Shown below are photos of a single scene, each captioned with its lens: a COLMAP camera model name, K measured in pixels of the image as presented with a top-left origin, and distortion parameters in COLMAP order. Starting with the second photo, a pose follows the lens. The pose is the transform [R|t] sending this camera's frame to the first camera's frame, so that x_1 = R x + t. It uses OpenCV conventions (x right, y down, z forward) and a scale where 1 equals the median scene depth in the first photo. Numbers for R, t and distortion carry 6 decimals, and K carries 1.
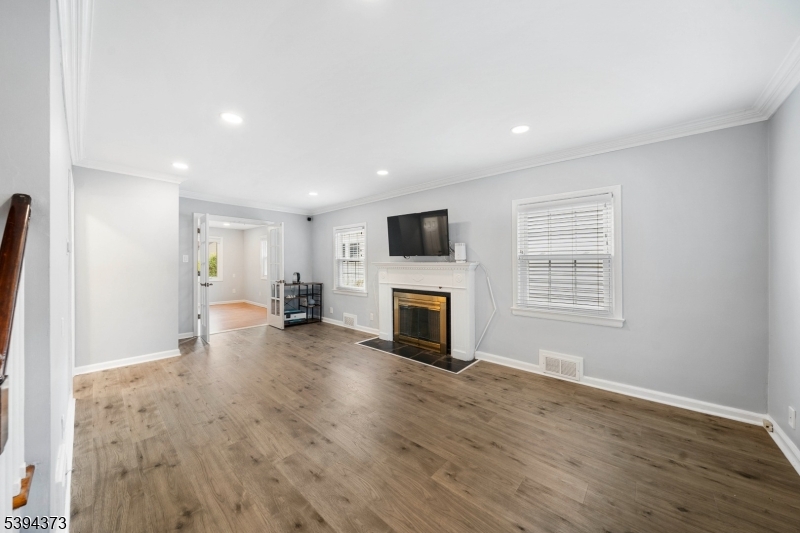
lens RADIAL K [[278.1, 0, 398.3], [0, 278.1, 262.8], [0, 0, 1]] dist [-0.000427, 0.000771]
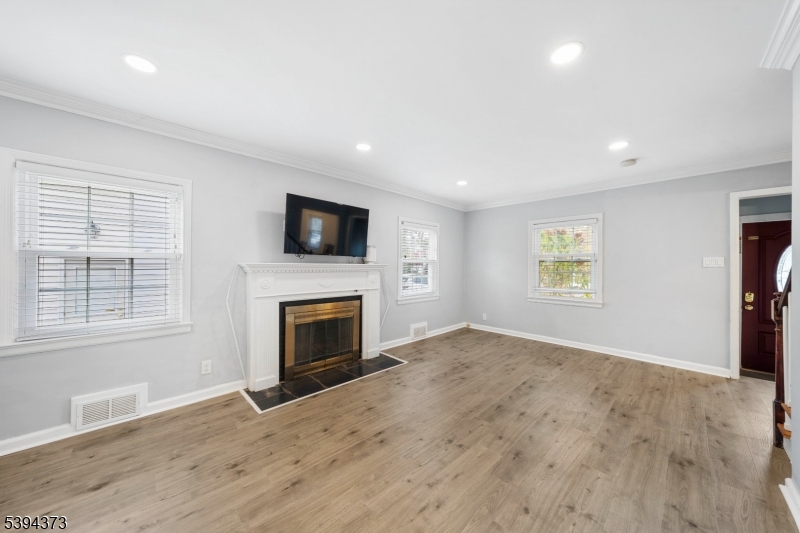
lens RADIAL K [[278.1, 0, 397.9], [0, 278.1, 266.8], [0, 0, 1]] dist [-0.000427, 0.000771]
pose [[0.073288, -0.006400, 0.997290, -0.923120], [-0.009125, 0.999933, 0.007088, 0.001726], [-0.997269, -0.009620, 0.073225, 0.963209]]
